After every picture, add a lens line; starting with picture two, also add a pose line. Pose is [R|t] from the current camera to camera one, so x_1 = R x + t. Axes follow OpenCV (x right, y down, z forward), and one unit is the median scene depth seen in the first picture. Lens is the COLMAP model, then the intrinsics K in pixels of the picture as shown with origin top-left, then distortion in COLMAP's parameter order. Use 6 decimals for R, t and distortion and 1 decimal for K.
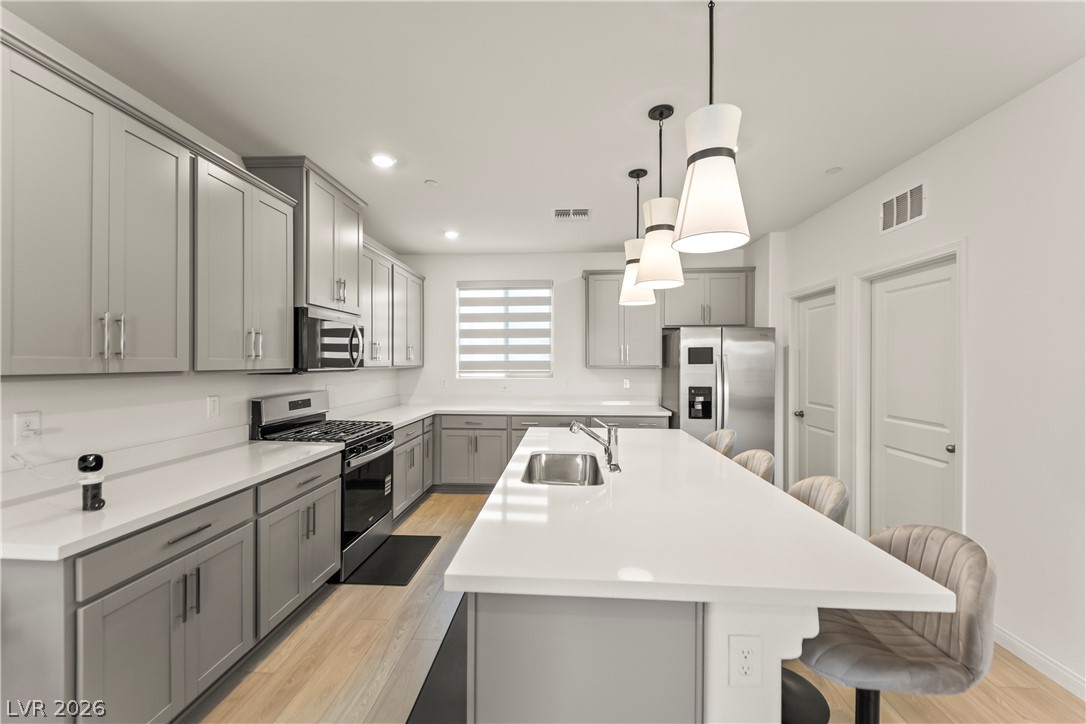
lens RADIAL K [[428.3, 0, 540.8], [0, 428.3, 363.1], [0, 0, 1]] dist [0.032406, -0.022503]
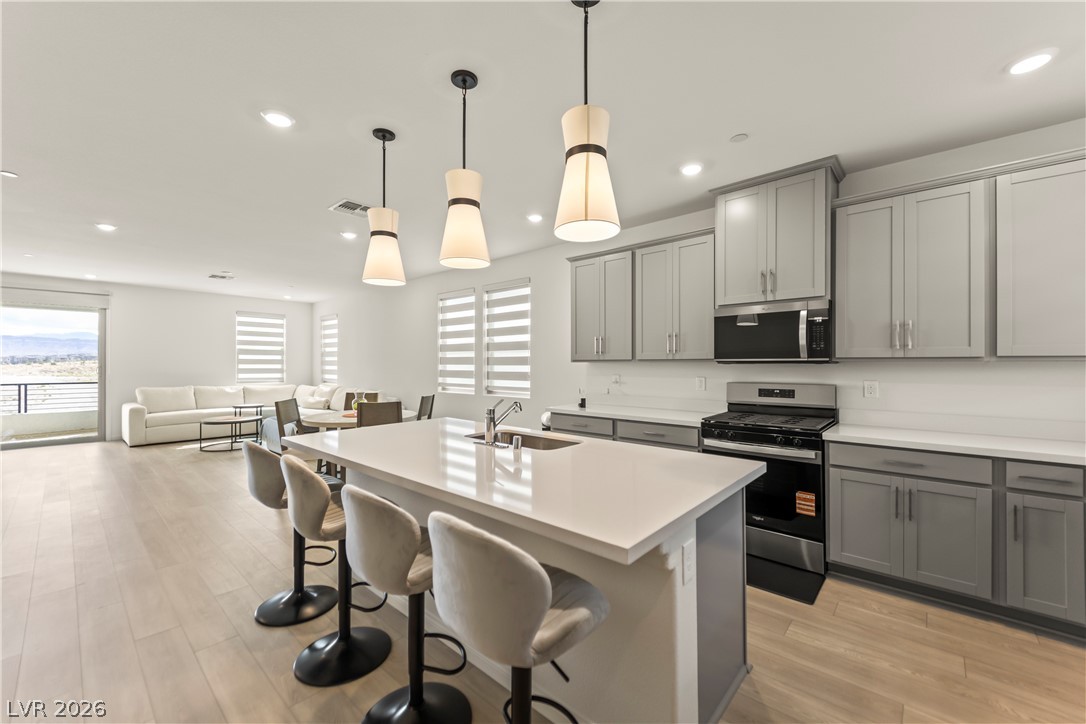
lens RADIAL K [[431.7, 0, 542.1], [0, 431.7, 361.0], [0, 0, 1]] dist [0.027967, -0.015761]
pose [[-0.621829, -0.007797, -0.783114, 0.482231], [-0.004301, 0.999969, -0.006541, 0.019142], [0.783141, -0.000699, -0.621844, 0.910872]]
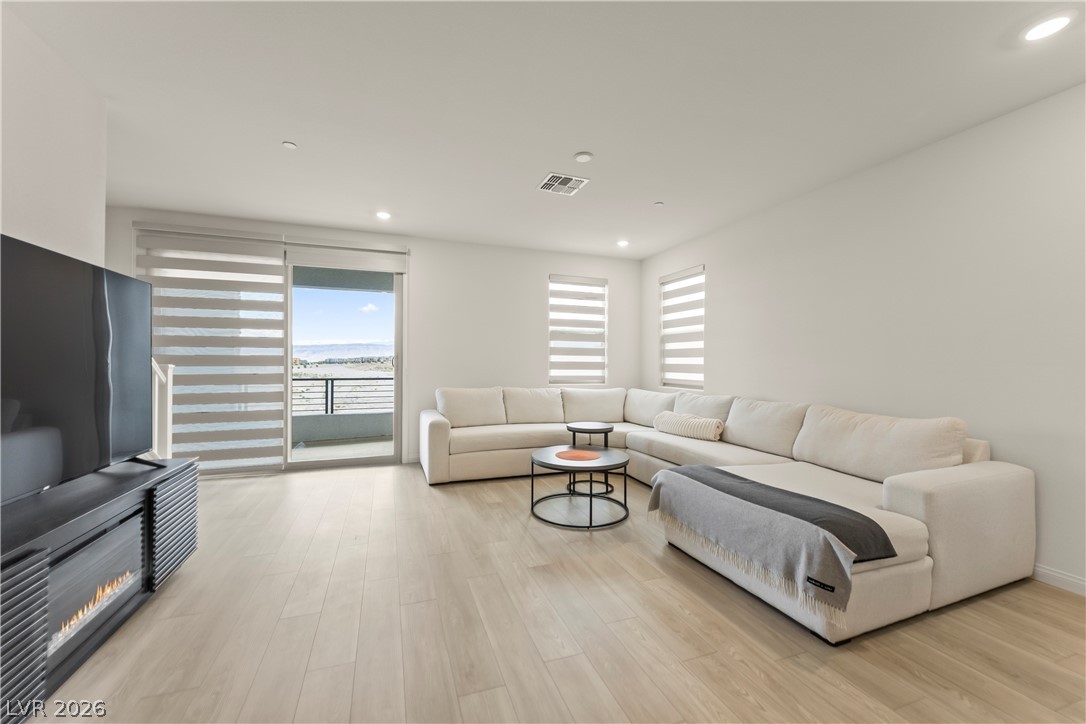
lens RADIAL K [[428.3, 0, 540.8], [0, 428.3, 363.1], [0, 0, 1]] dist [0.032406, -0.022503]
pose [[-0.917278, -0.007712, -0.398173, 0.318759], [-0.008555, 0.999963, 0.000341, 0.052471], [0.398156, 0.003719, -0.917310, -0.312225]]
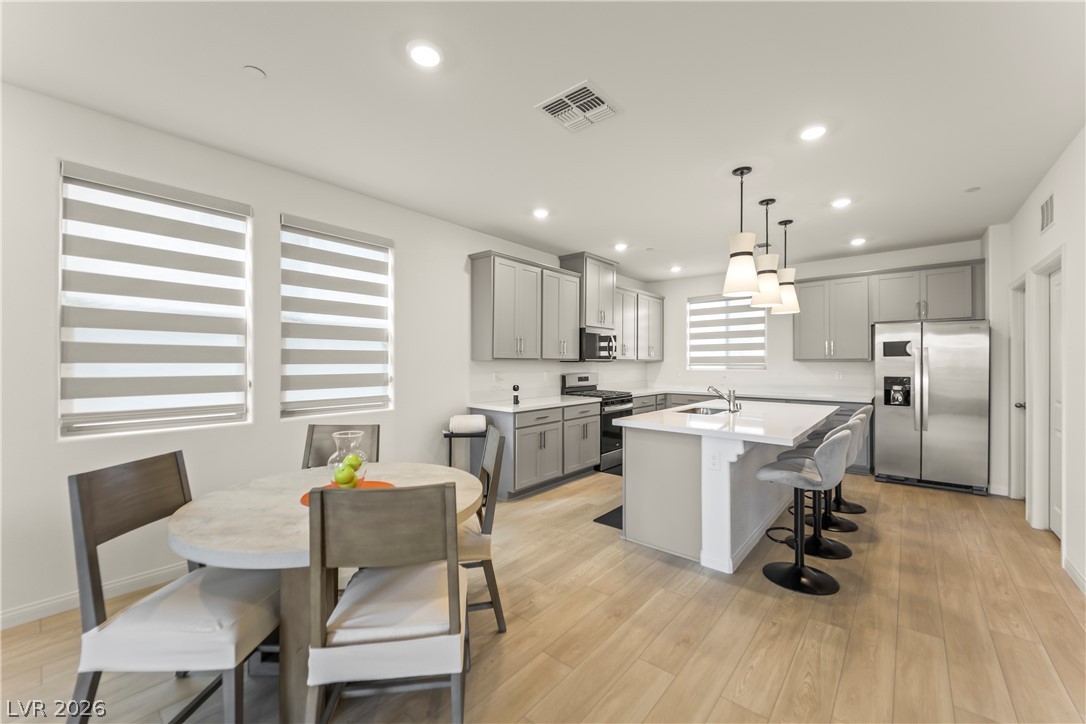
lens RADIAL K [[428.3, 0, 540.8], [0, 428.3, 363.1], [0, 0, 1]] dist [0.032406, -0.022503]
pose [[0.802066, 0.000027, -0.597235, 0.302290], [-0.001885, 0.999995, -0.002488, 0.023949], [0.597233, 0.003121, 0.802062, -0.447369]]
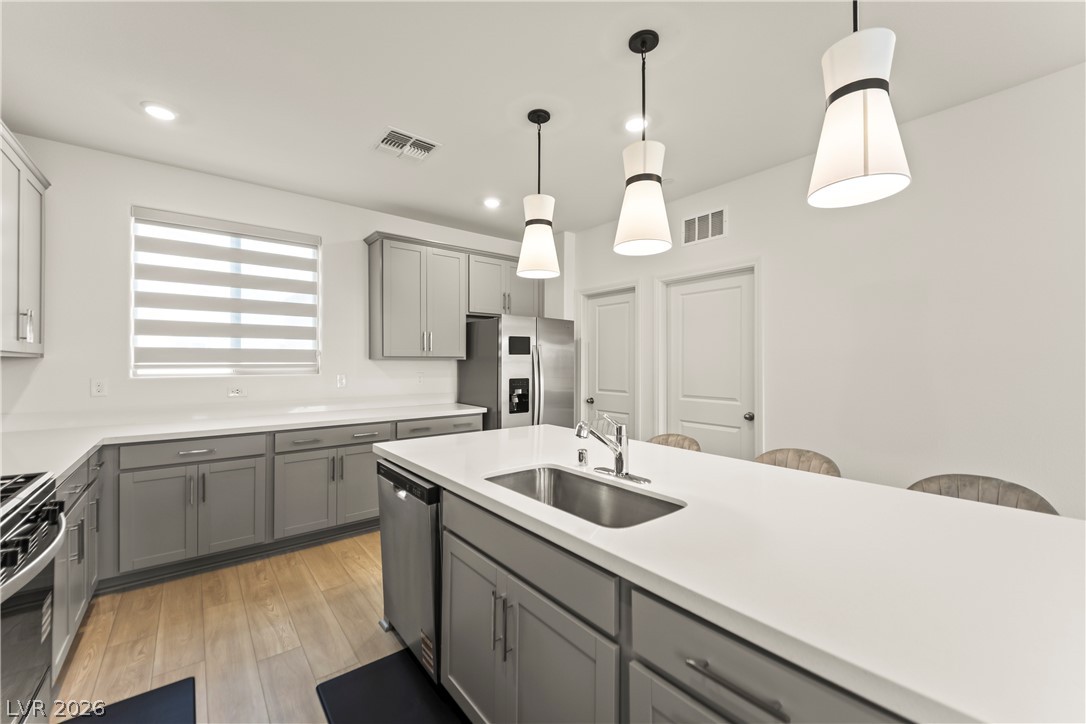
lens RADIAL K [[431.7, 0, 542.1], [0, 431.7, 361.0], [0, 0, 1]] dist [0.027967, -0.015761]
pose [[0.737103, 0.001450, 0.675779, -0.231461], [0.001117, 0.999994, -0.003364, 0.019922], [-0.675780, 0.003235, 0.737096, 0.270821]]
